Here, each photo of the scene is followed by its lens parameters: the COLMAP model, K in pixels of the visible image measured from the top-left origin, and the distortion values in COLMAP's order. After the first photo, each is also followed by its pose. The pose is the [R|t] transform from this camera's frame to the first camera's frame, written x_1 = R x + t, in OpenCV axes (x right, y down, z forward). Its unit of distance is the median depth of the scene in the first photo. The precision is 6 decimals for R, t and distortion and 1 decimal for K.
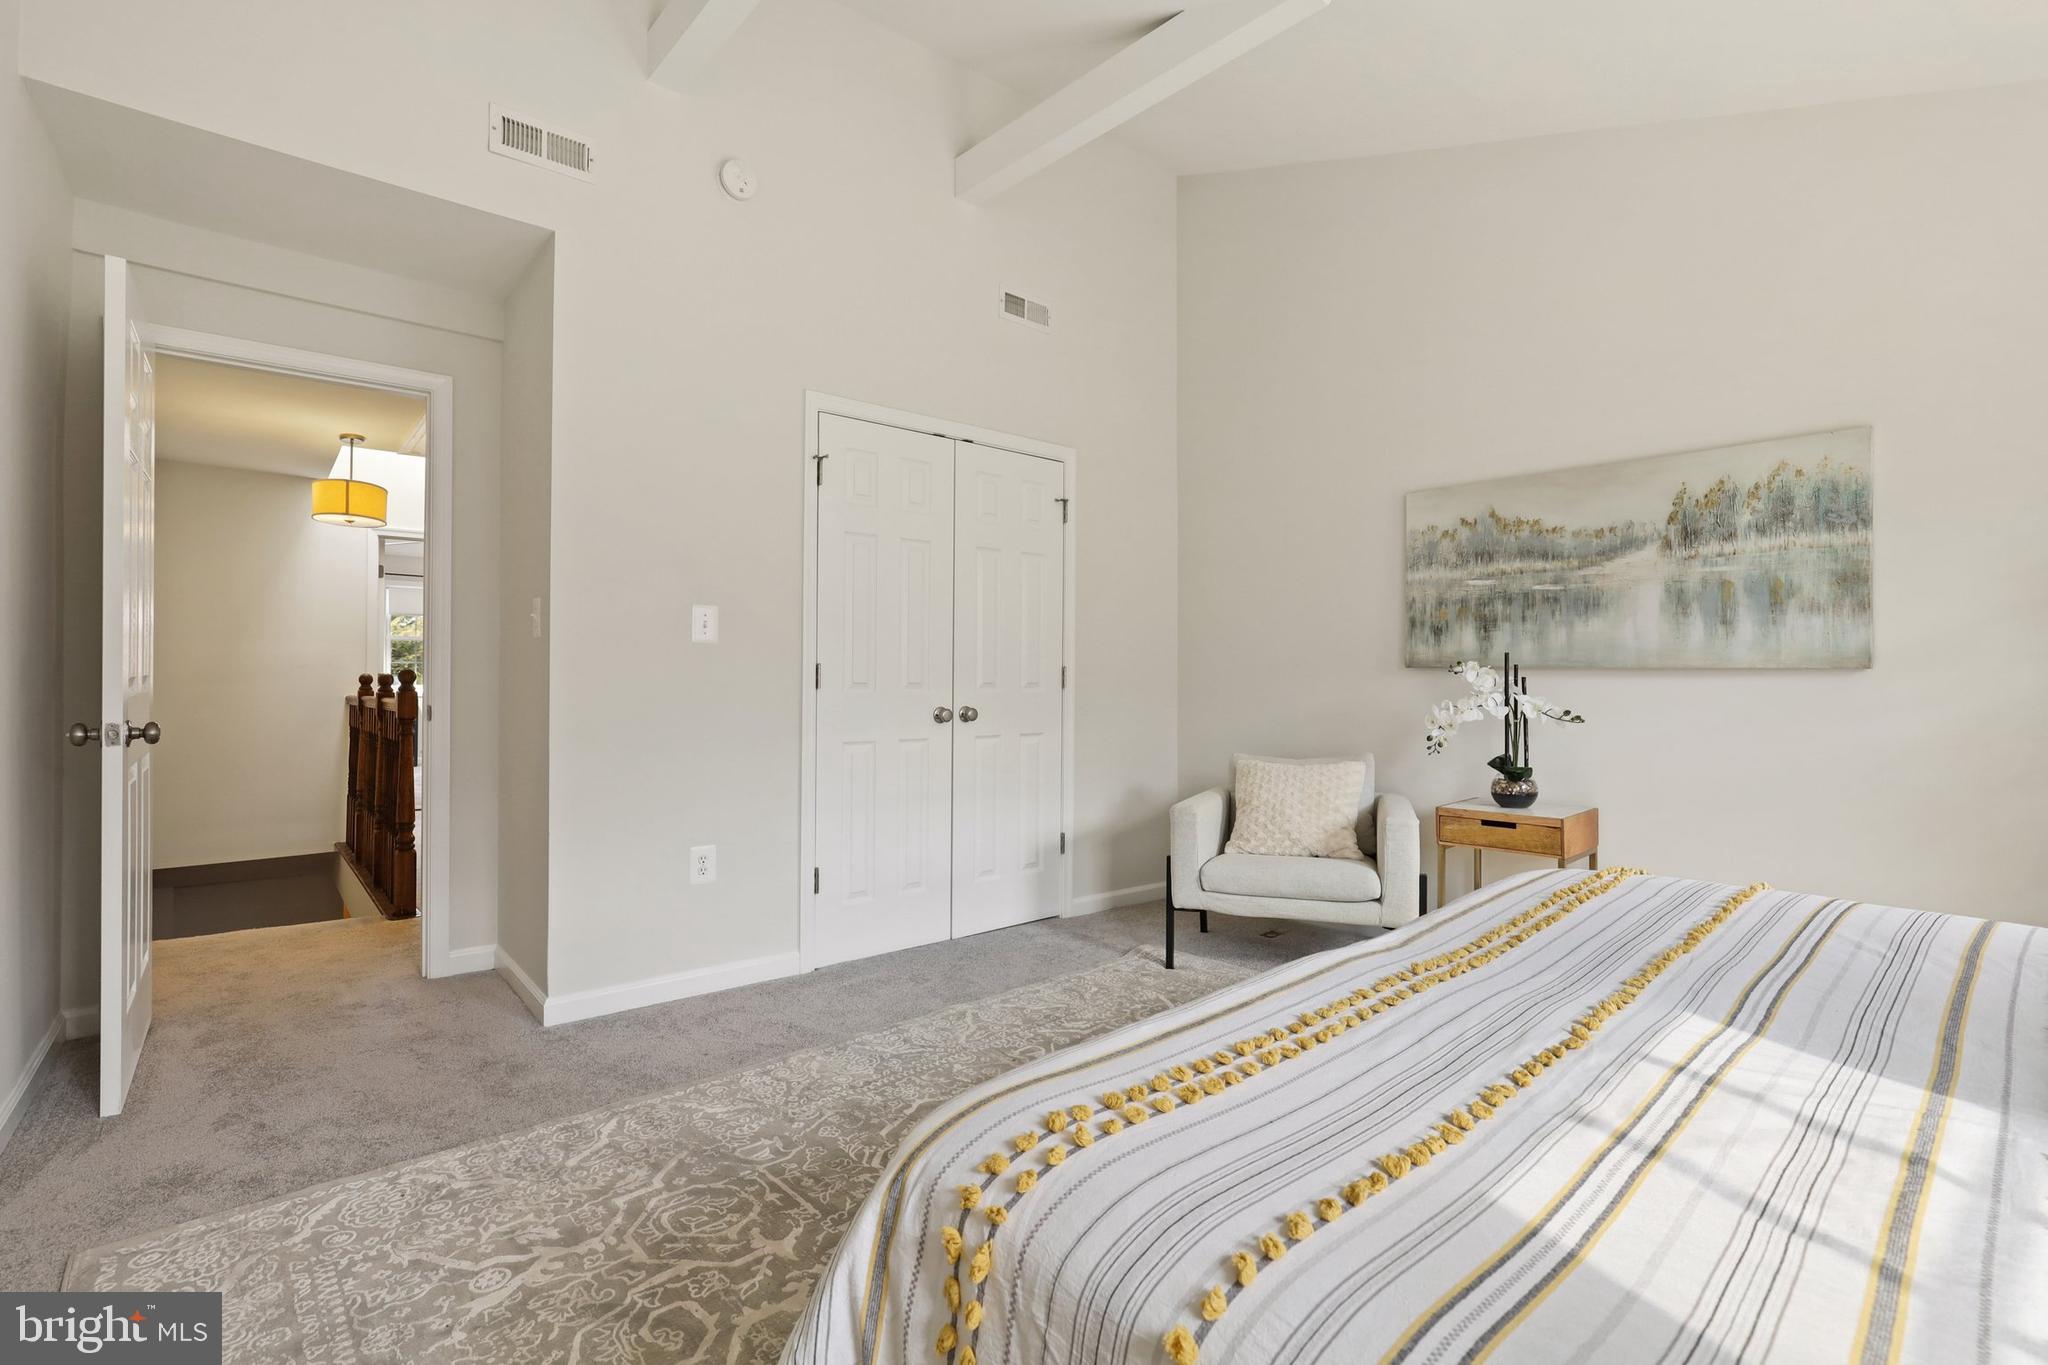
lens RADIAL K [[929.9, 0, 1014.8], [0, 929.9, 674.2], [0, 0, 1]] dist [-0.011666, 0.000244]
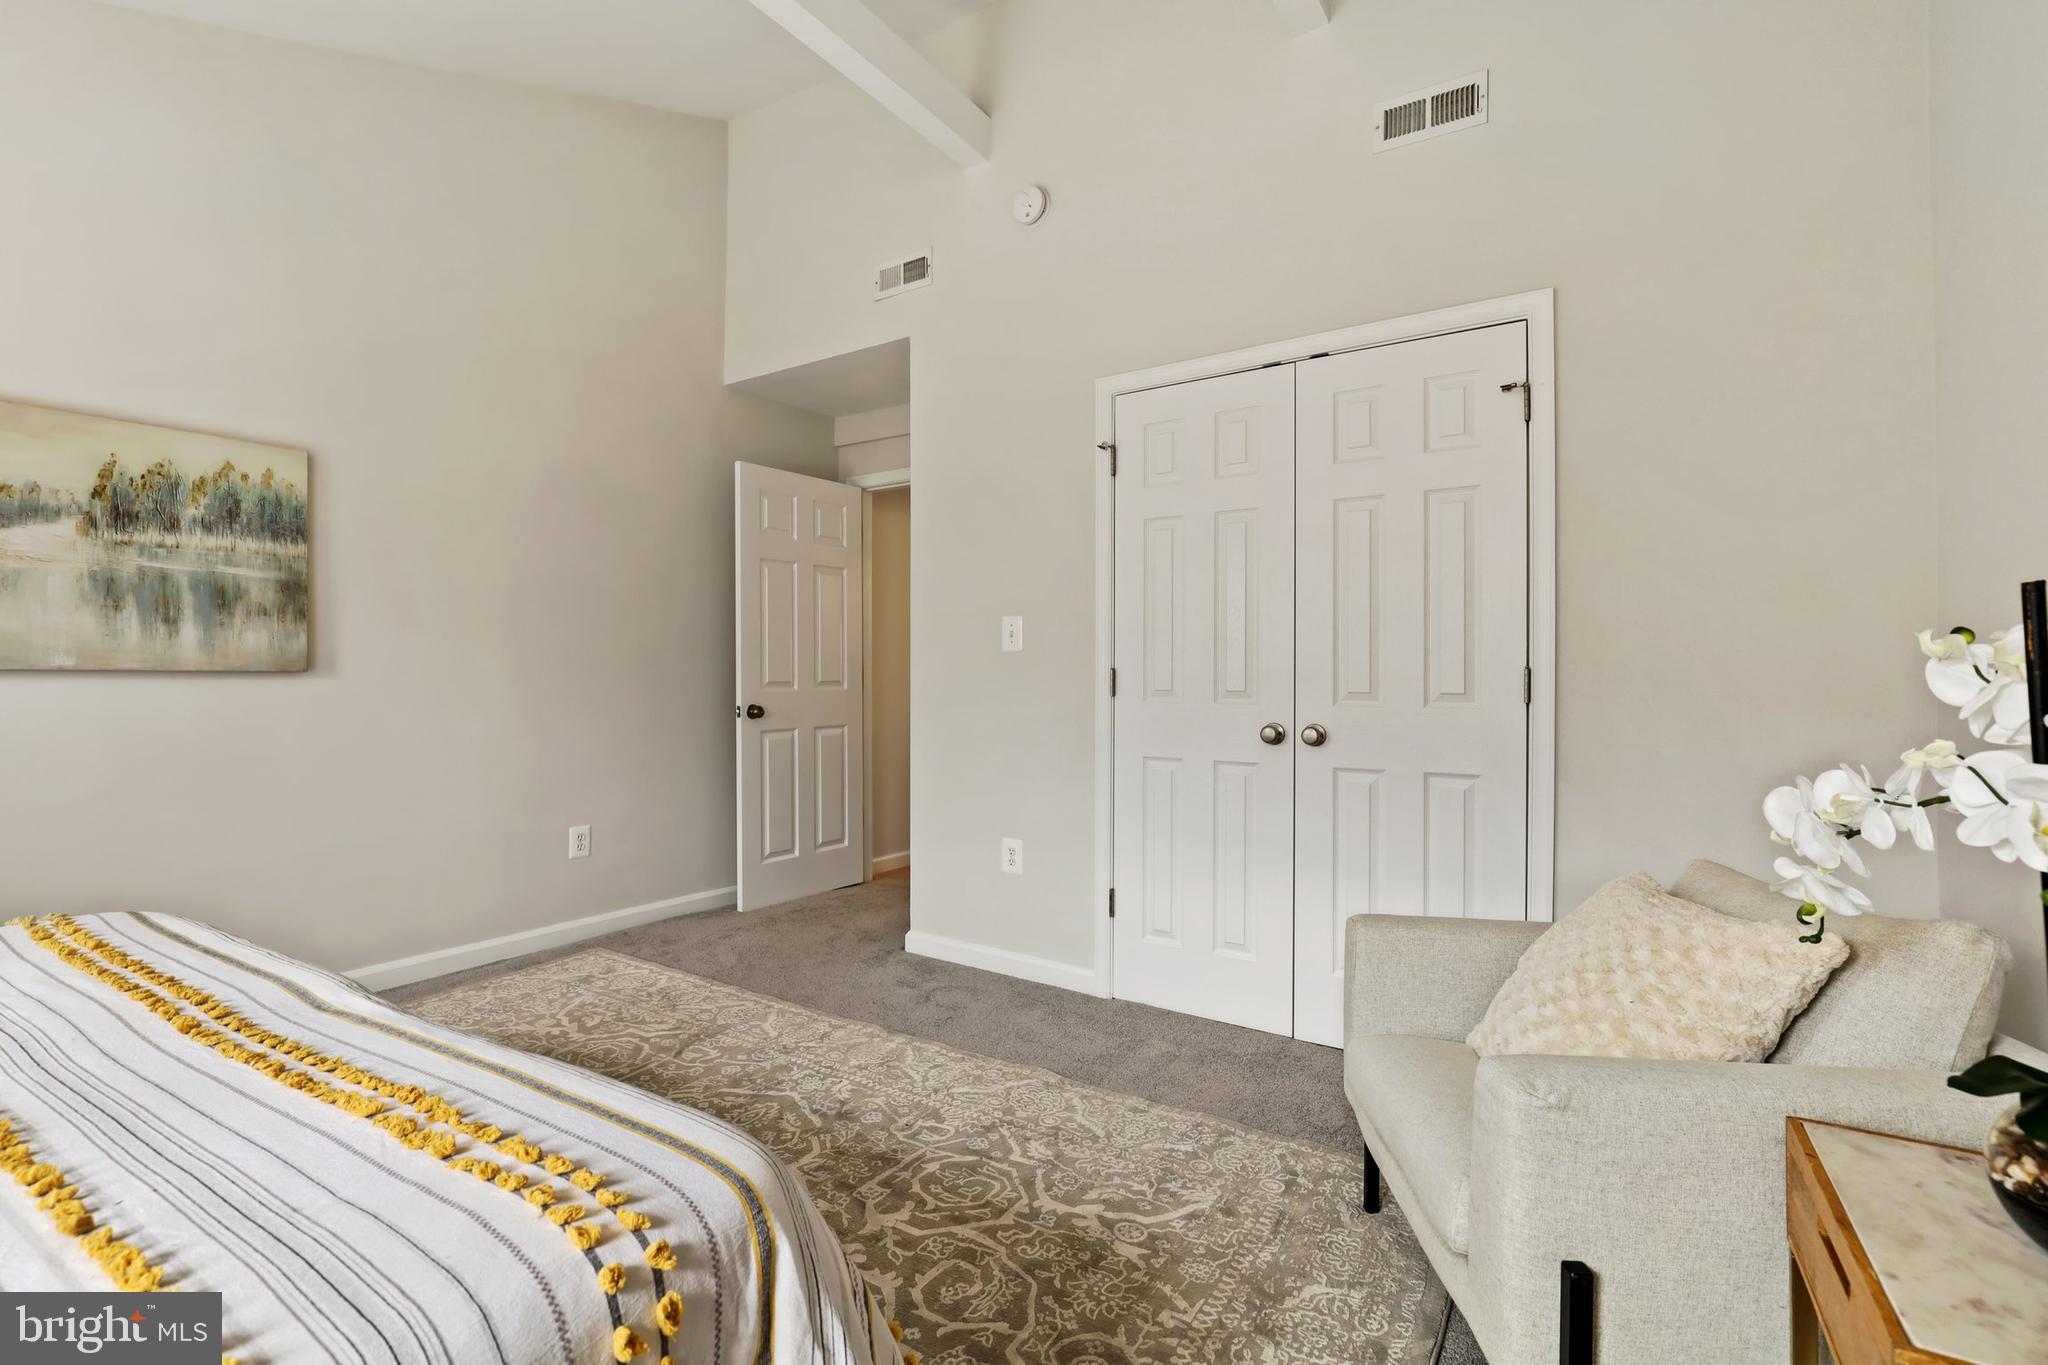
lens RADIAL K [[949.7, 0, 1024.0], [0, 949.7, 682.5], [0, 0, 1]] dist [-0.000431, 0.000546]
pose [[0.264254, 0.008564, -0.964415, 0.753228], [0.001800, 0.999954, 0.009373, -0.008290], [0.964452, -0.004213, 0.264226, 0.738395]]
